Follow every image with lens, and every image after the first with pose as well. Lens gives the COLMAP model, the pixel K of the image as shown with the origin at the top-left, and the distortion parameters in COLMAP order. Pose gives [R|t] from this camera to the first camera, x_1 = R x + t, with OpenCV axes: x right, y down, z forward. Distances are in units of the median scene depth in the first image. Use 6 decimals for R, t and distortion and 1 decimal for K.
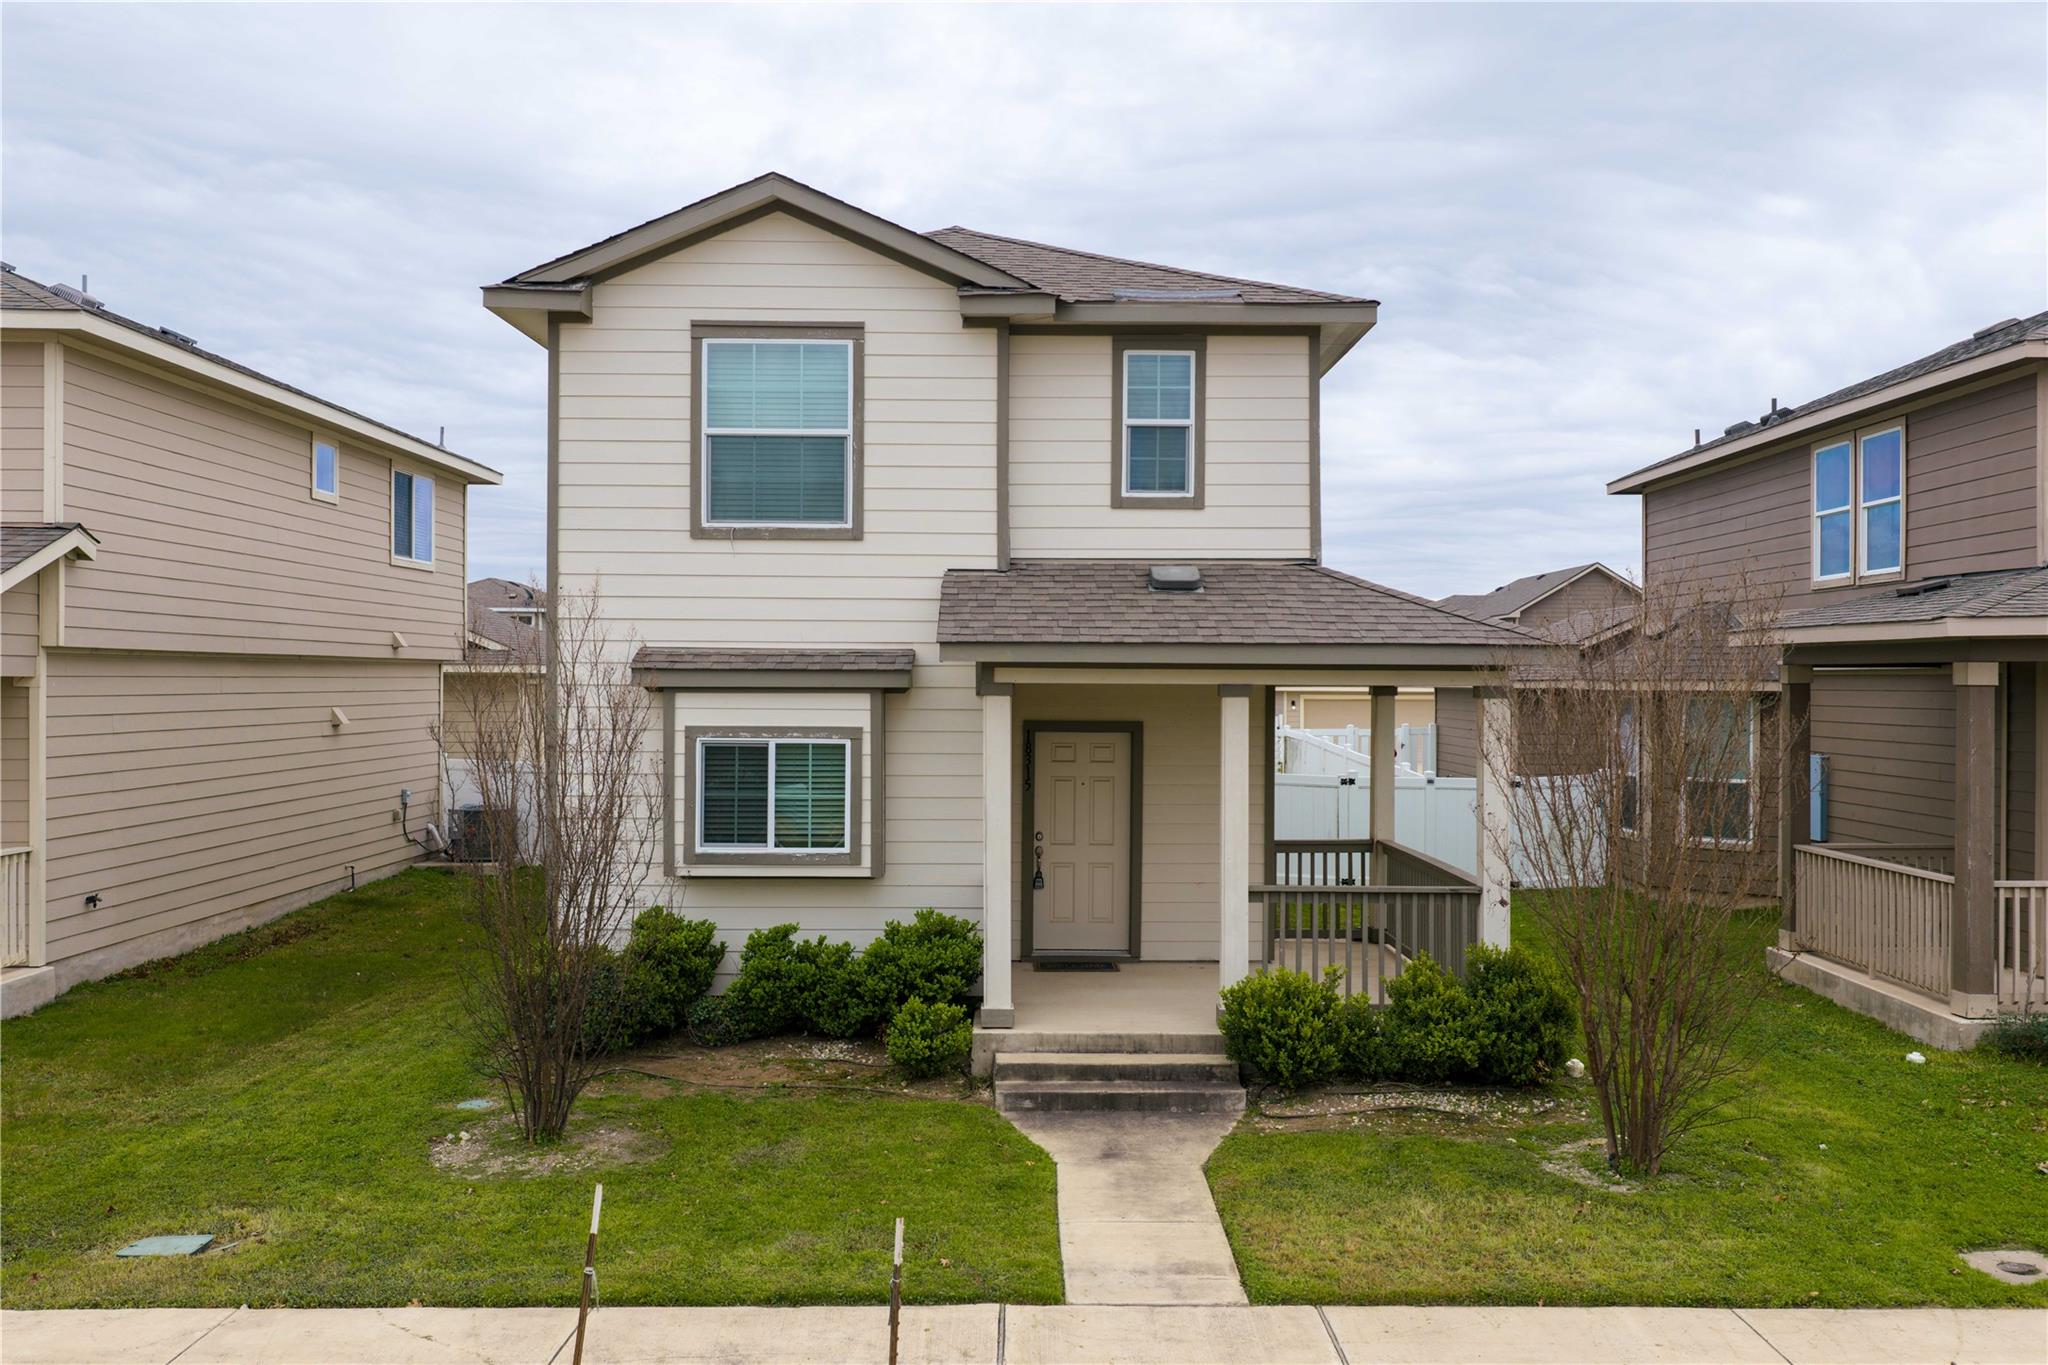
lens RADIAL K [[1802.6, 0, 1024.0], [0, 1802.6, 682.5], [0, 0, 1]] dist [0.006508, 0.001347]
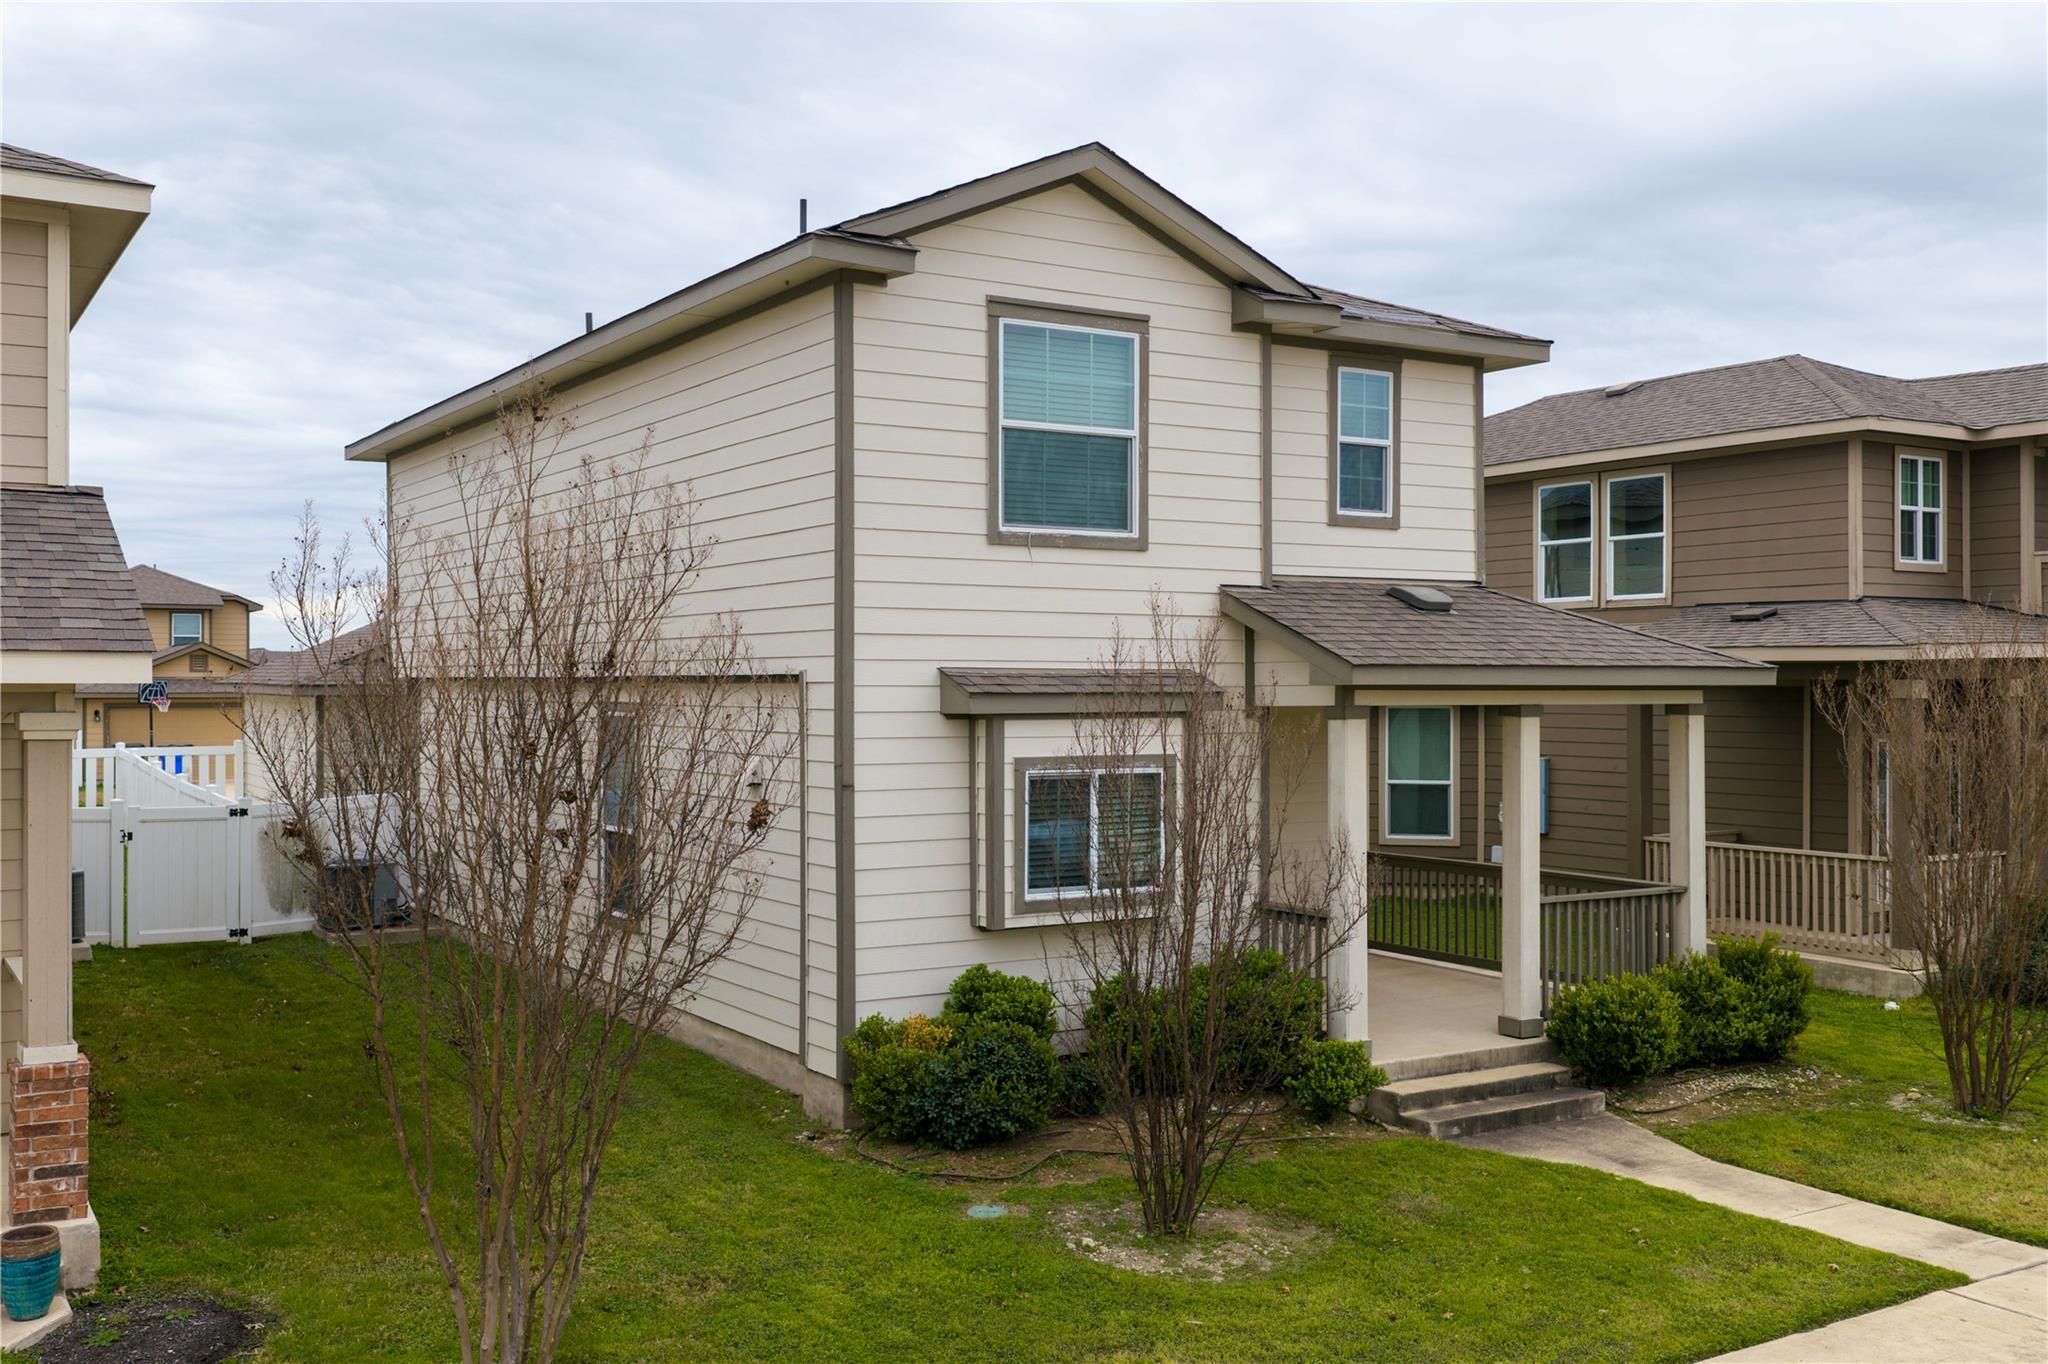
lens RADIAL K [[1950.6, 0, 1024.0], [0, 1950.6, 682.0], [0, 0, 1]] dist [-0.003687, -0.022497]
pose [[0.856262, -0.004982, 0.516517, -0.660458], [0.005838, 0.999983, -0.000031, -0.012537], [-0.516508, 0.003042, 0.856277, 0.178837]]
